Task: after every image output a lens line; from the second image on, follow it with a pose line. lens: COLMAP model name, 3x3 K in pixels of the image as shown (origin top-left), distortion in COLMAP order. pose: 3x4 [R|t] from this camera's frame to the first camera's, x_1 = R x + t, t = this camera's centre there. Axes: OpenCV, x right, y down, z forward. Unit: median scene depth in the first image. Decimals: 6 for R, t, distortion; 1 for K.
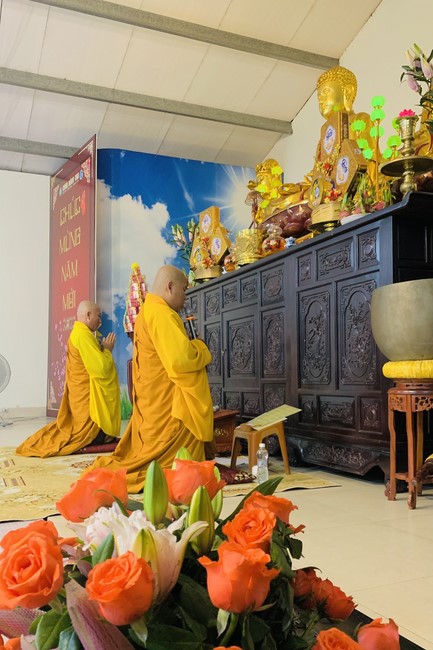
lens RADIAL K [[607.0, 0, 216.7], [0, 607.0, 363.5], [0, 0, 1]] dist [0.122797, -0.220424]
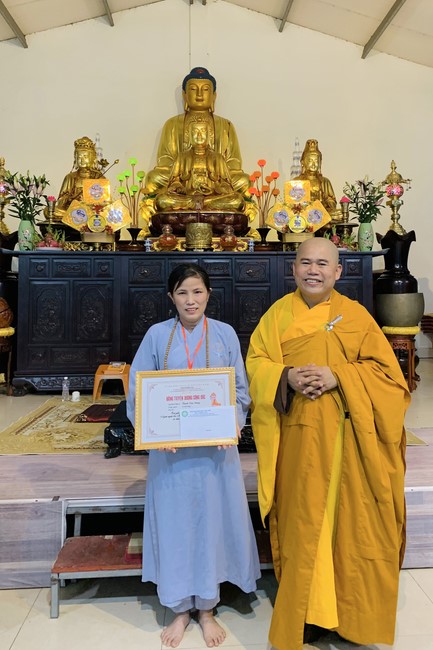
lens RADIAL K [[575.7, 0, 242.8], [0, 575.7, 272.0], [0, 0, 1]] dist [0.207395, -0.607133]
pose [[0.309156, 0.051690, 0.949605, -0.628543], [-0.023490, 0.998632, -0.046712, -0.029824], [-0.950721, -0.007865, 0.309948, 0.292818]]
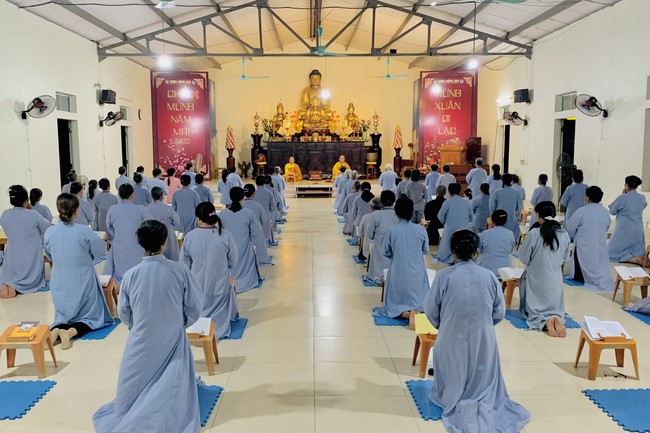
lens RADIAL K [[632.5, 0, 350.4], [0, 632.5, 218.4], [0, 0, 1]] dist [0.219766, -0.694751]
pose [[0.333548, -0.088324, 0.938587, -2.553493], [-0.023182, 0.994532, 0.101827, -0.036685], [-0.942448, -0.055723, 0.329676, -0.512837]]
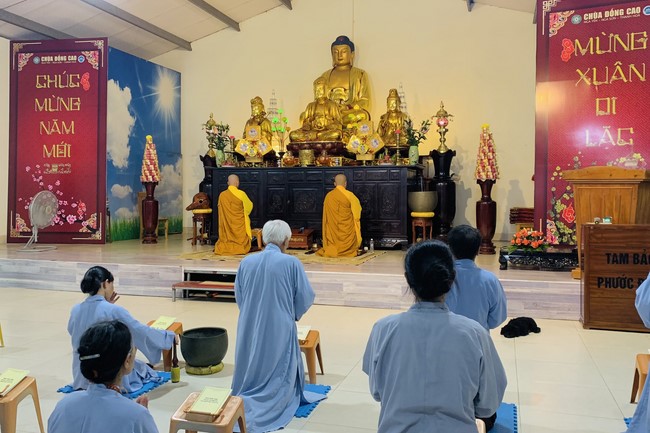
lens RADIAL K [[620.3, 0, 325.0], [0, 620.3, 216.5], [0, 0, 1]] dist [0.107168, -0.204027]
pose [[0.640665, -0.010692, 0.767746, -0.941331], [-0.030045, 0.998788, 0.038981, -0.034541], [-0.767232, -0.048041, 0.639568, -0.299079]]
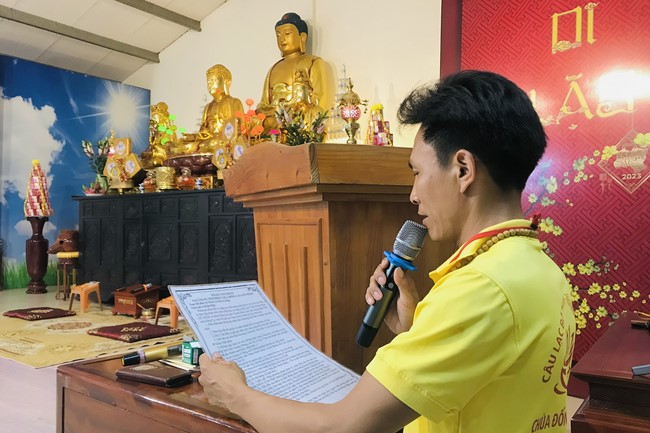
lens RADIAL K [[559.4, 0, 327.6], [0, 559.4, 232.5], [0, 0, 1]] dist [0.009543, 0.000199]
pose [[0.869646, 0.012427, 0.493520, -0.160624], [-0.025902, 0.999455, 0.020475, -0.051937], [-0.492996, -0.030589, 0.869494, -0.239374]]
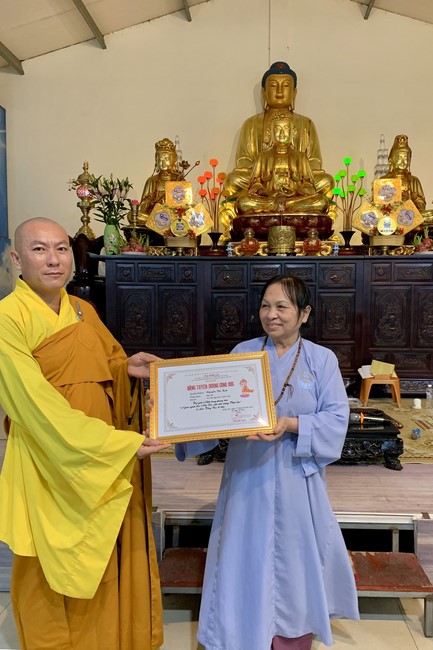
lens RADIAL K [[543.7, 0, 245.5], [0, 543.7, 344.8], [0, 0, 1]] dist [0.096719, -0.214756]
pose [[0.410288, -0.057433, 0.910146, -0.589318], [-0.031963, 0.996496, 0.077291, -0.030146], [-0.911396, -0.060802, 0.407015, 0.332181]]
